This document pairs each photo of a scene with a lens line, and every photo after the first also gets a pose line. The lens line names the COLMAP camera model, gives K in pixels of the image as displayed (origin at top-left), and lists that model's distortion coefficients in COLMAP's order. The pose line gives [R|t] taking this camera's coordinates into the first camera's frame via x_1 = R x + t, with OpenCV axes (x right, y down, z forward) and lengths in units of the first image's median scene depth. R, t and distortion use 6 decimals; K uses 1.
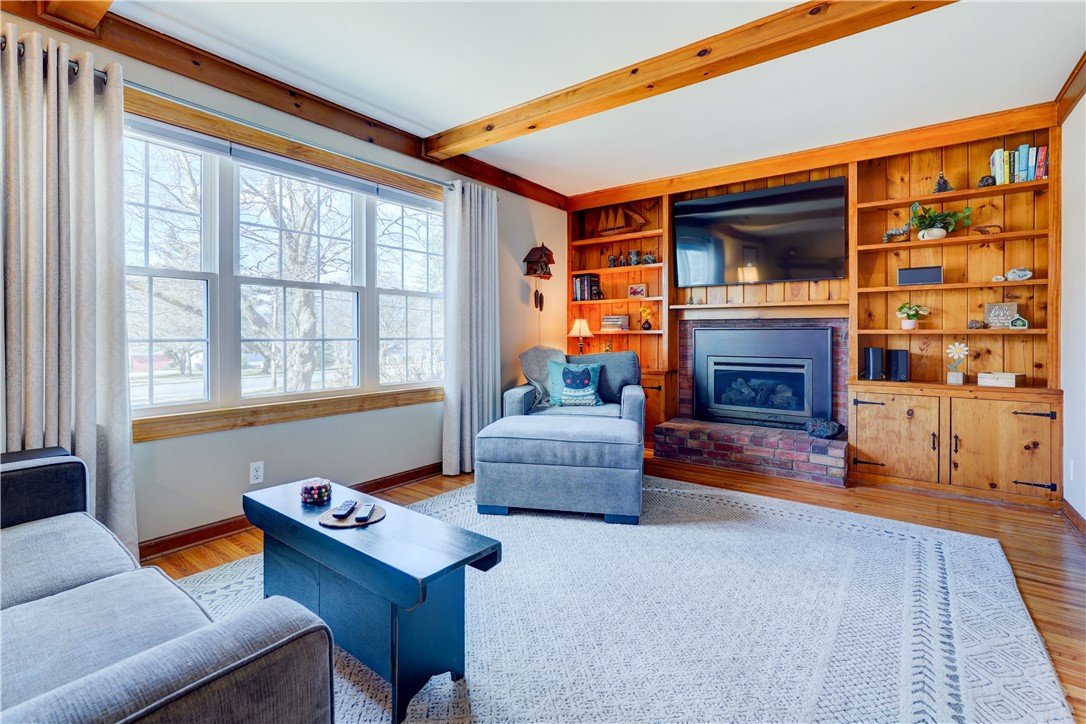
lens RADIAL K [[493.7, 0, 536.8], [0, 493.7, 335.9], [0, 0, 1]] dist [-0.014484, 0.007958]
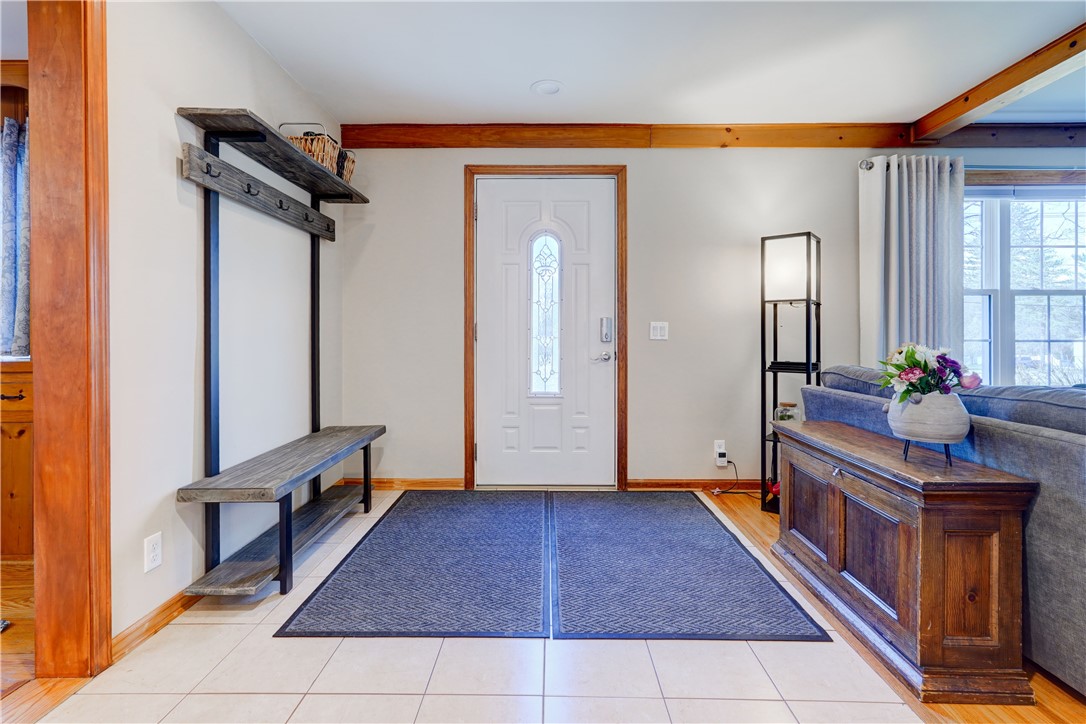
lens RADIAL K [[493.7, 0, 536.8], [0, 493.7, 335.9], [0, 0, 1]] dist [-0.014484, 0.007958]
pose [[0.595242, 0.003215, -0.803540, -0.214820], [-0.003208, 0.999994, 0.001625, -0.000858], [0.803540, 0.001610, 0.595248, -0.488002]]
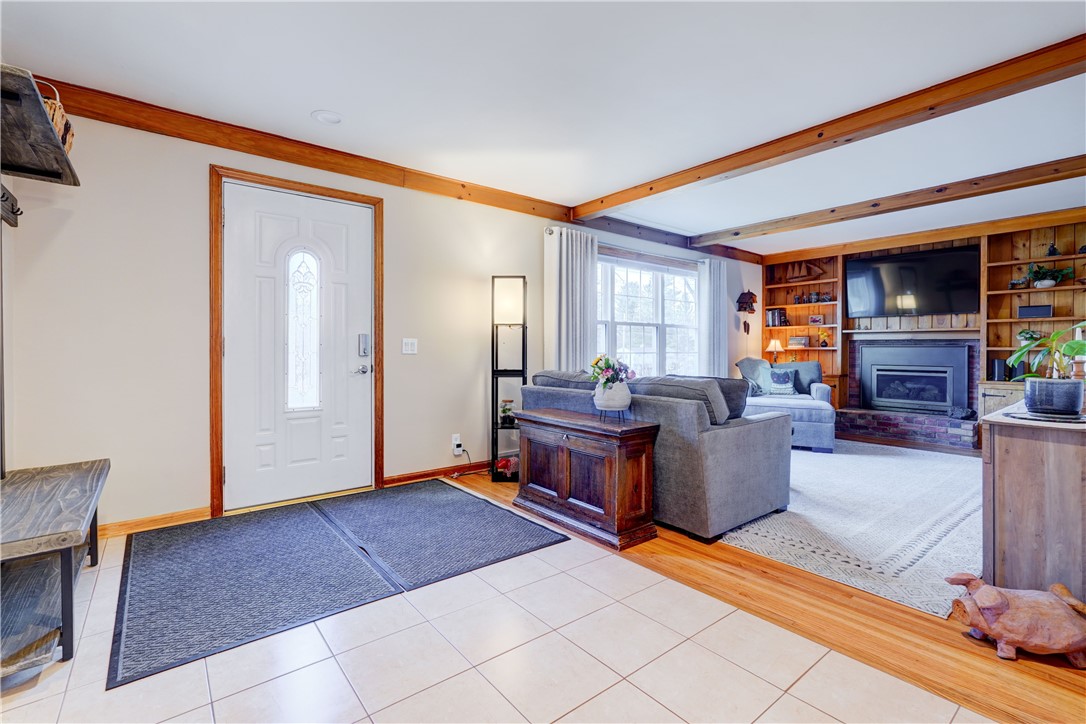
lens RADIAL K [[483.3, 0, 544.6], [0, 483.3, 353.4], [0, 0, 1]] dist [-0.014216, 0.007226]
pose [[0.969903, 0.003640, -0.243466, -0.271636], [-0.002033, 0.999974, 0.006852, -0.001313], [0.243485, -0.006151, 0.969885, -0.680464]]
